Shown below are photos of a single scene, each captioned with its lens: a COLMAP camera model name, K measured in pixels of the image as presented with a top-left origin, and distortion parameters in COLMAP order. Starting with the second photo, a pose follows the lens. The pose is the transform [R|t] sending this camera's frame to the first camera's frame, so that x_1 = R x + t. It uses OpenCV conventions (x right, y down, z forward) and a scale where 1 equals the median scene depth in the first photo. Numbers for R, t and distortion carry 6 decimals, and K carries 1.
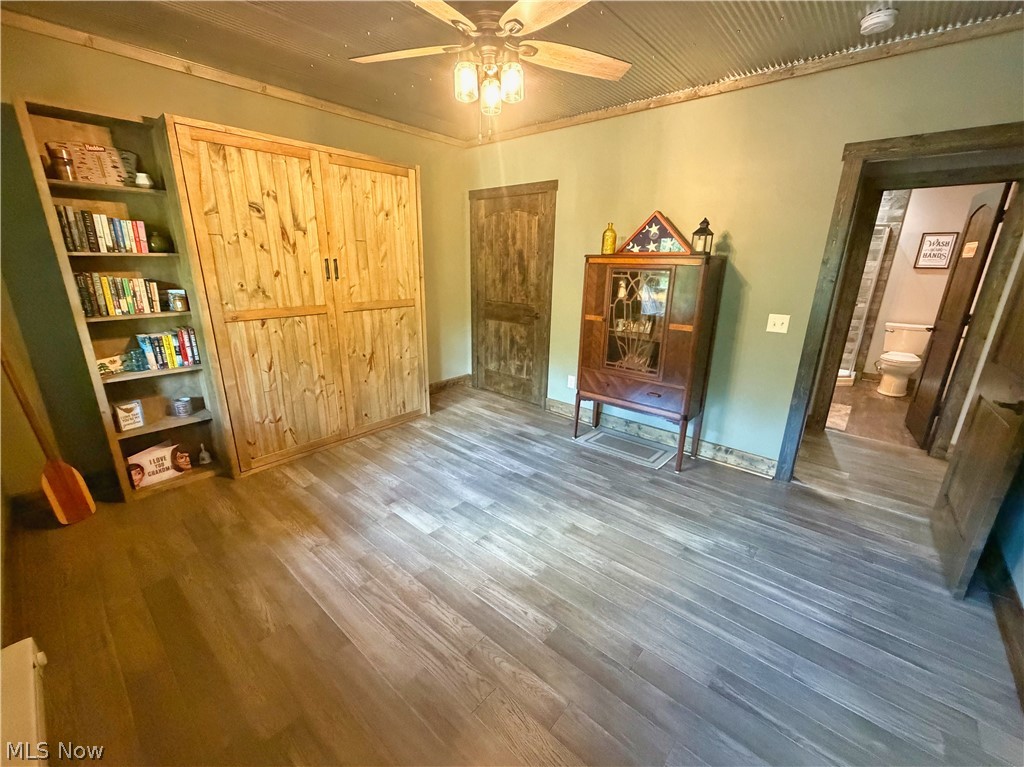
lens RADIAL K [[417.1, 0, 514.9], [0, 417.1, 383.1], [0, 0, 1]] dist [0.002324, -0.000681]
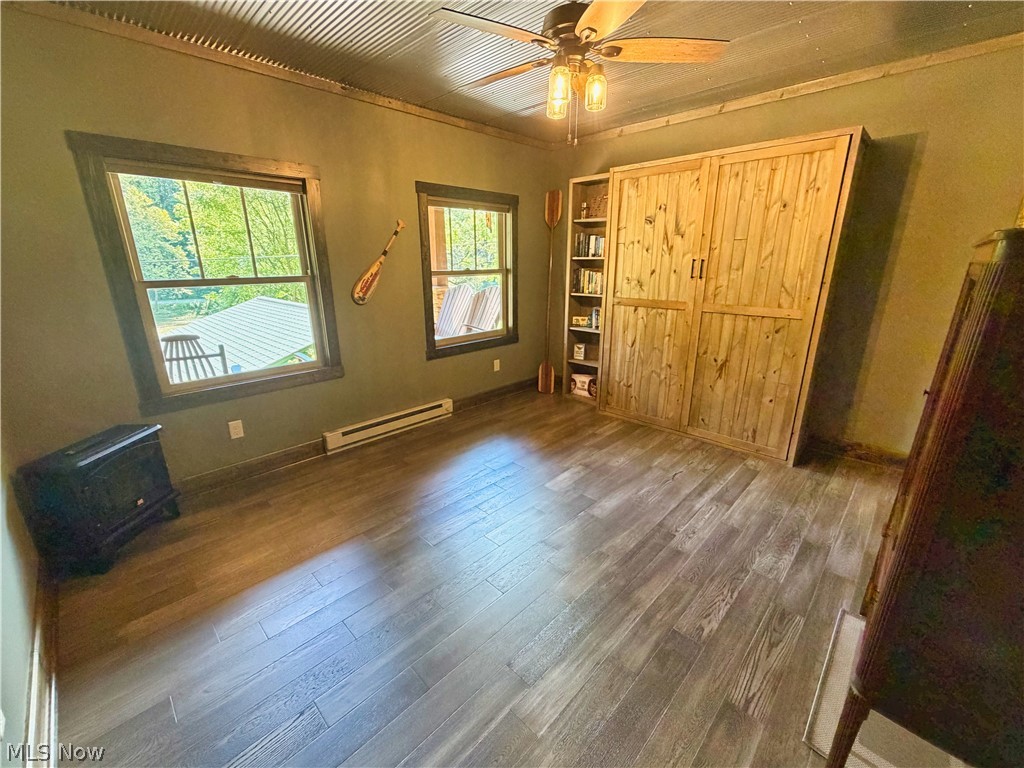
lens RADIAL K [[417.1, 0, 514.9], [0, 417.1, 383.6], [0, 0, 1]] dist [0.002324, -0.000681]
pose [[-0.036752, 0.267776, -0.962780, 0.703539], [-0.291052, 0.918795, 0.266653, -0.163631], [0.956001, 0.290019, 0.044169, 0.632900]]
